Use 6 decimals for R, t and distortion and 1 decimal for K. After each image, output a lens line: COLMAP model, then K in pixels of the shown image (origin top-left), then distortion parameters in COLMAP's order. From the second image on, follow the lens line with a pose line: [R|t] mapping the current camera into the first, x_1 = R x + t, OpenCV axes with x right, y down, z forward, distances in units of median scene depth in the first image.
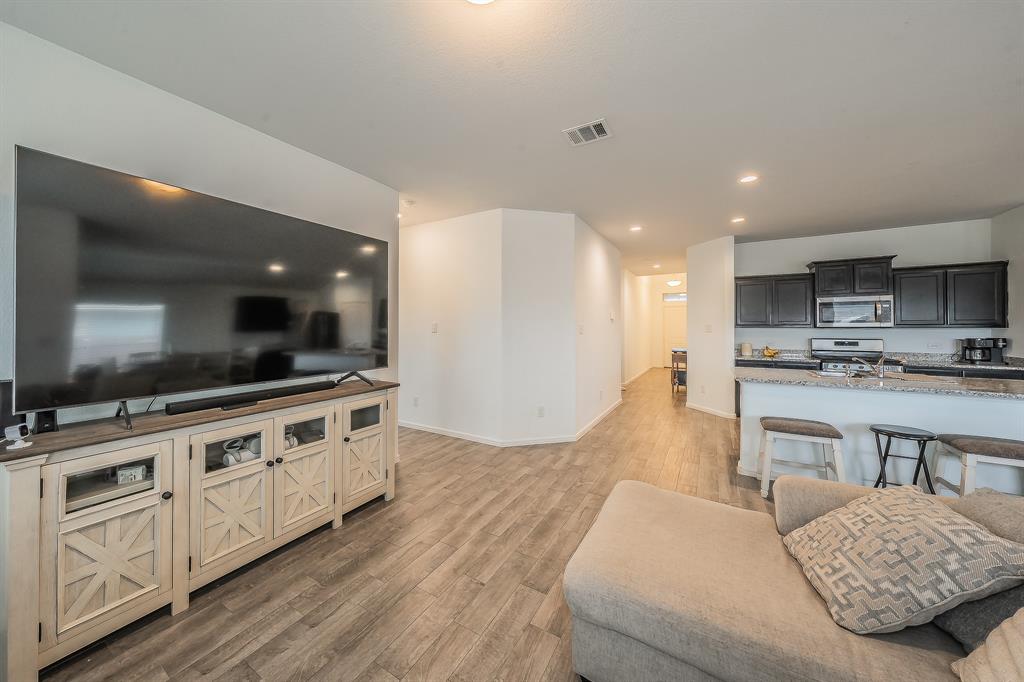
lens RADIAL K [[354.2, 0, 492.5], [0, 354.2, 327.1], [0, 0, 1]] dist [-0.000178, -0.000016]
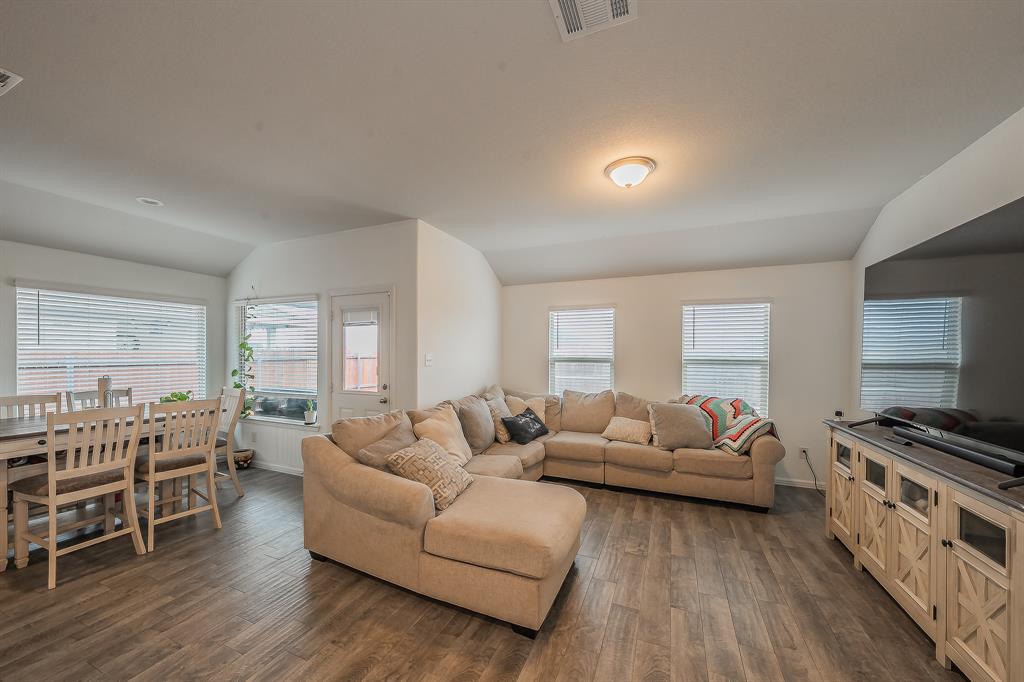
lens RADIAL K [[374.9, 0, 505.7], [0, 374.9, 357.5], [0, 0, 1]] dist [-0.000752, -0.000061]
pose [[-0.990256, -0.004515, -0.139187, 0.325678], [-0.005857, 0.999940, 0.009233, -0.015445], [0.139137, 0.009959, -0.990223, 1.053190]]
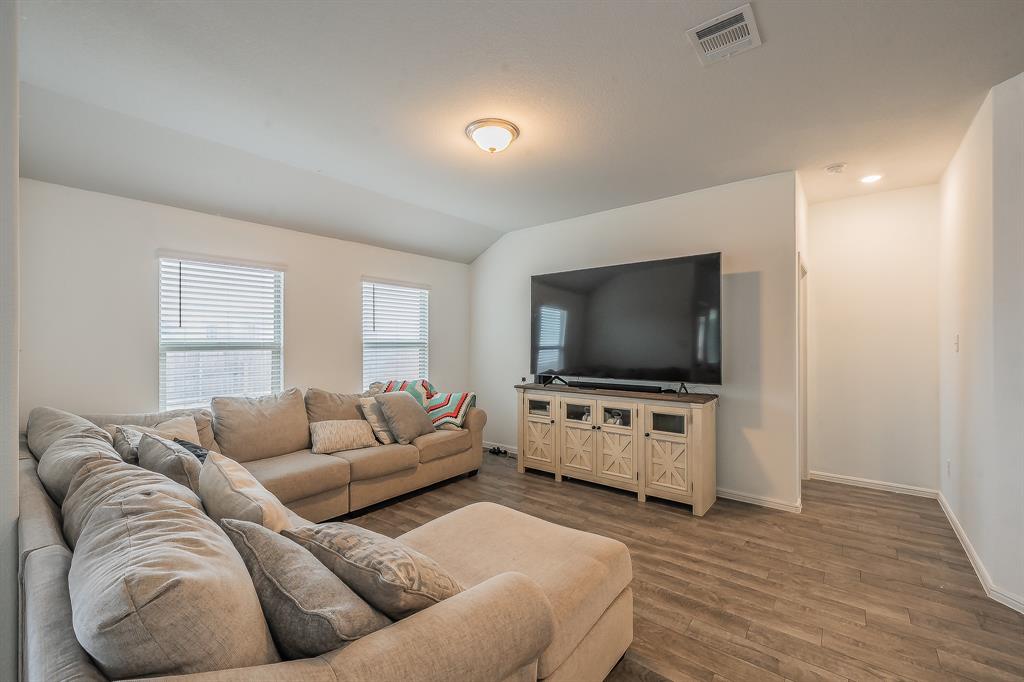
lens RADIAL K [[420.3, 0, 517.1], [0, 420.3, 338.5], [0, 0, 1]] dist [-0.000600, -0.000487]
pose [[-0.121109, -0.005905, -0.992622, 0.730902], [0.002552, 0.999977, -0.006260, -0.004244], [0.992636, -0.003292, -0.121091, 0.492974]]
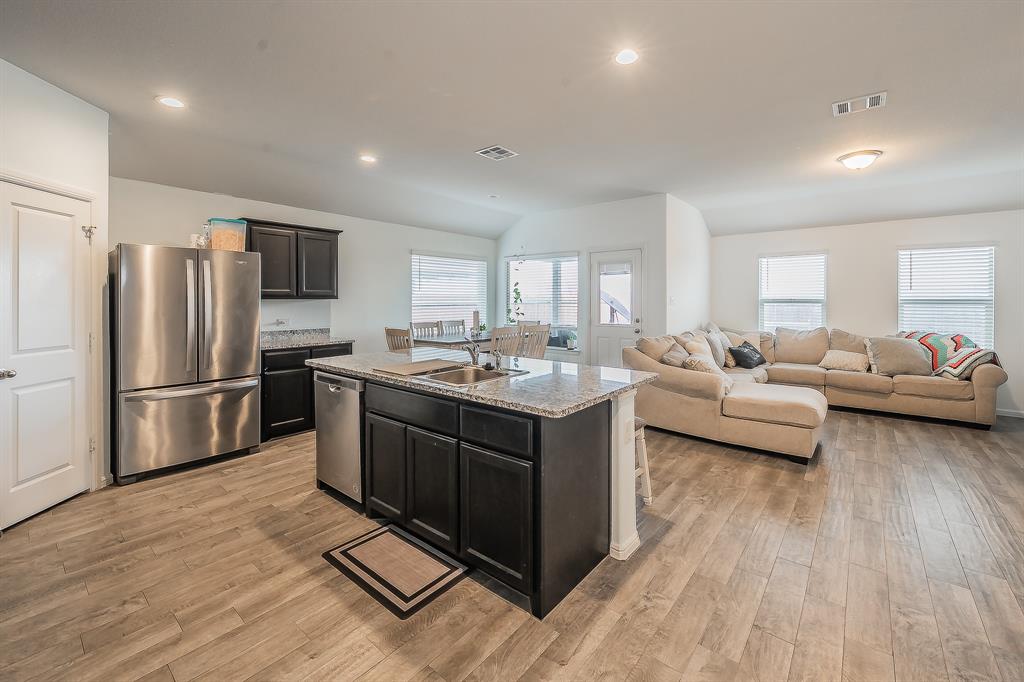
lens RADIAL K [[421.6, 0, 542.9], [0, 421.6, 300.6], [0, 0, 1]] dist [-0.000401, 0.000131]
pose [[-0.995426, -0.001751, 0.095519, 0.714559], [-0.001641, 0.999998, 0.001231, 0.003074], [-0.095520, 0.001068, -0.995427, 1.554389]]
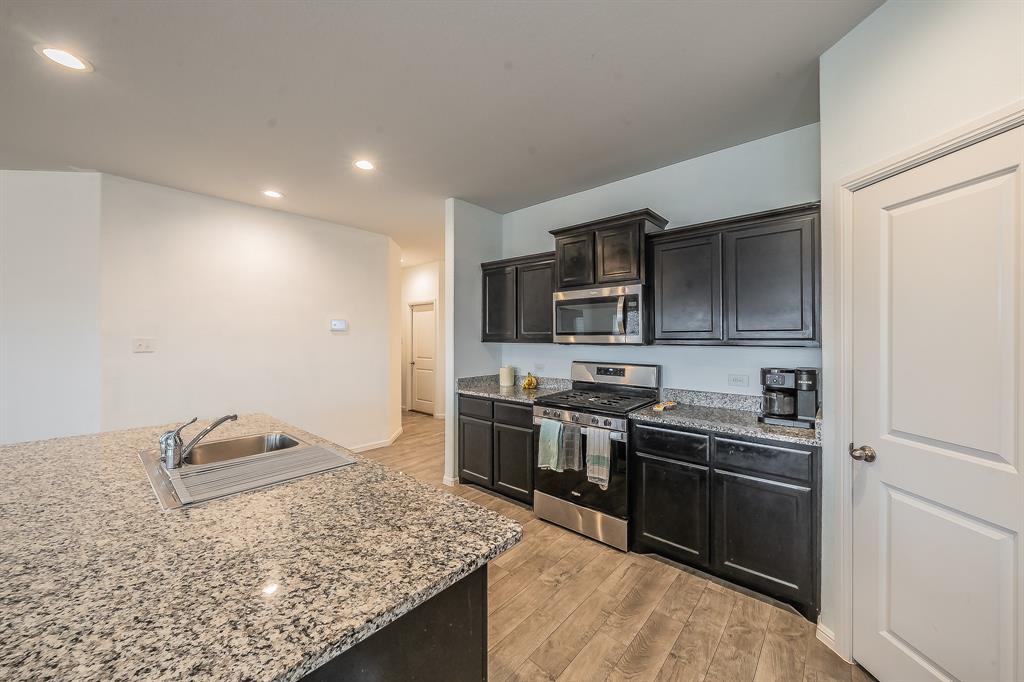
lens RADIAL K [[373.6, 0, 514.6], [0, 373.6, 338.5], [0, 0, 1]] dist [-0.000817, -0.000037]
pose [[0.987618, 0.000218, -0.156879, 1.297866], [0.000417, 0.999992, 0.004014, -0.013126], [0.156878, -0.004030, 0.987610, 0.522425]]
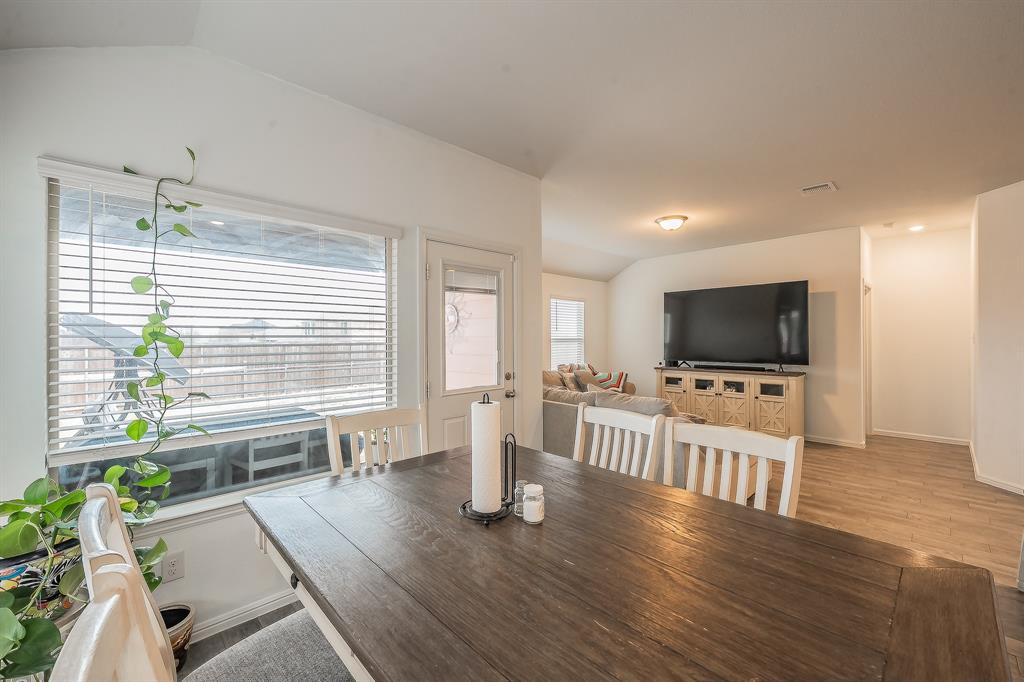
lens RADIAL K [[412.0, 0, 518.7], [0, 412.0, 335.3], [0, 0, 1]] dist [-0.000161, 0.000118]
pose [[-0.245969, -0.004745, -0.969266, 1.378336], [0.003900, 0.999975, -0.005885, -0.005309], [0.969270, -0.005228, -0.245945, 0.208991]]
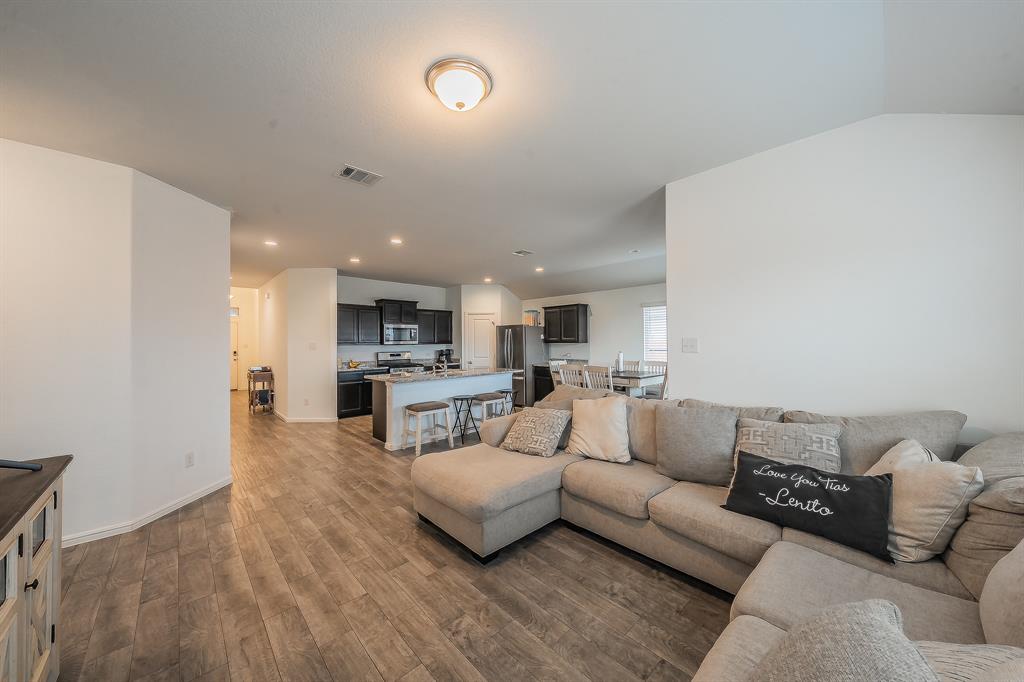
lens RADIAL K [[358.8, 0, 512.0], [0, 358.8, 341.0], [0, 0, 1]] dist [0.000195, -0.000012]
pose [[0.258804, 0.001044, 0.965929, -0.483780], [0.008335, 0.999960, -0.003314, -0.006198], [-0.965894, 0.008909, 0.258785, 0.158217]]
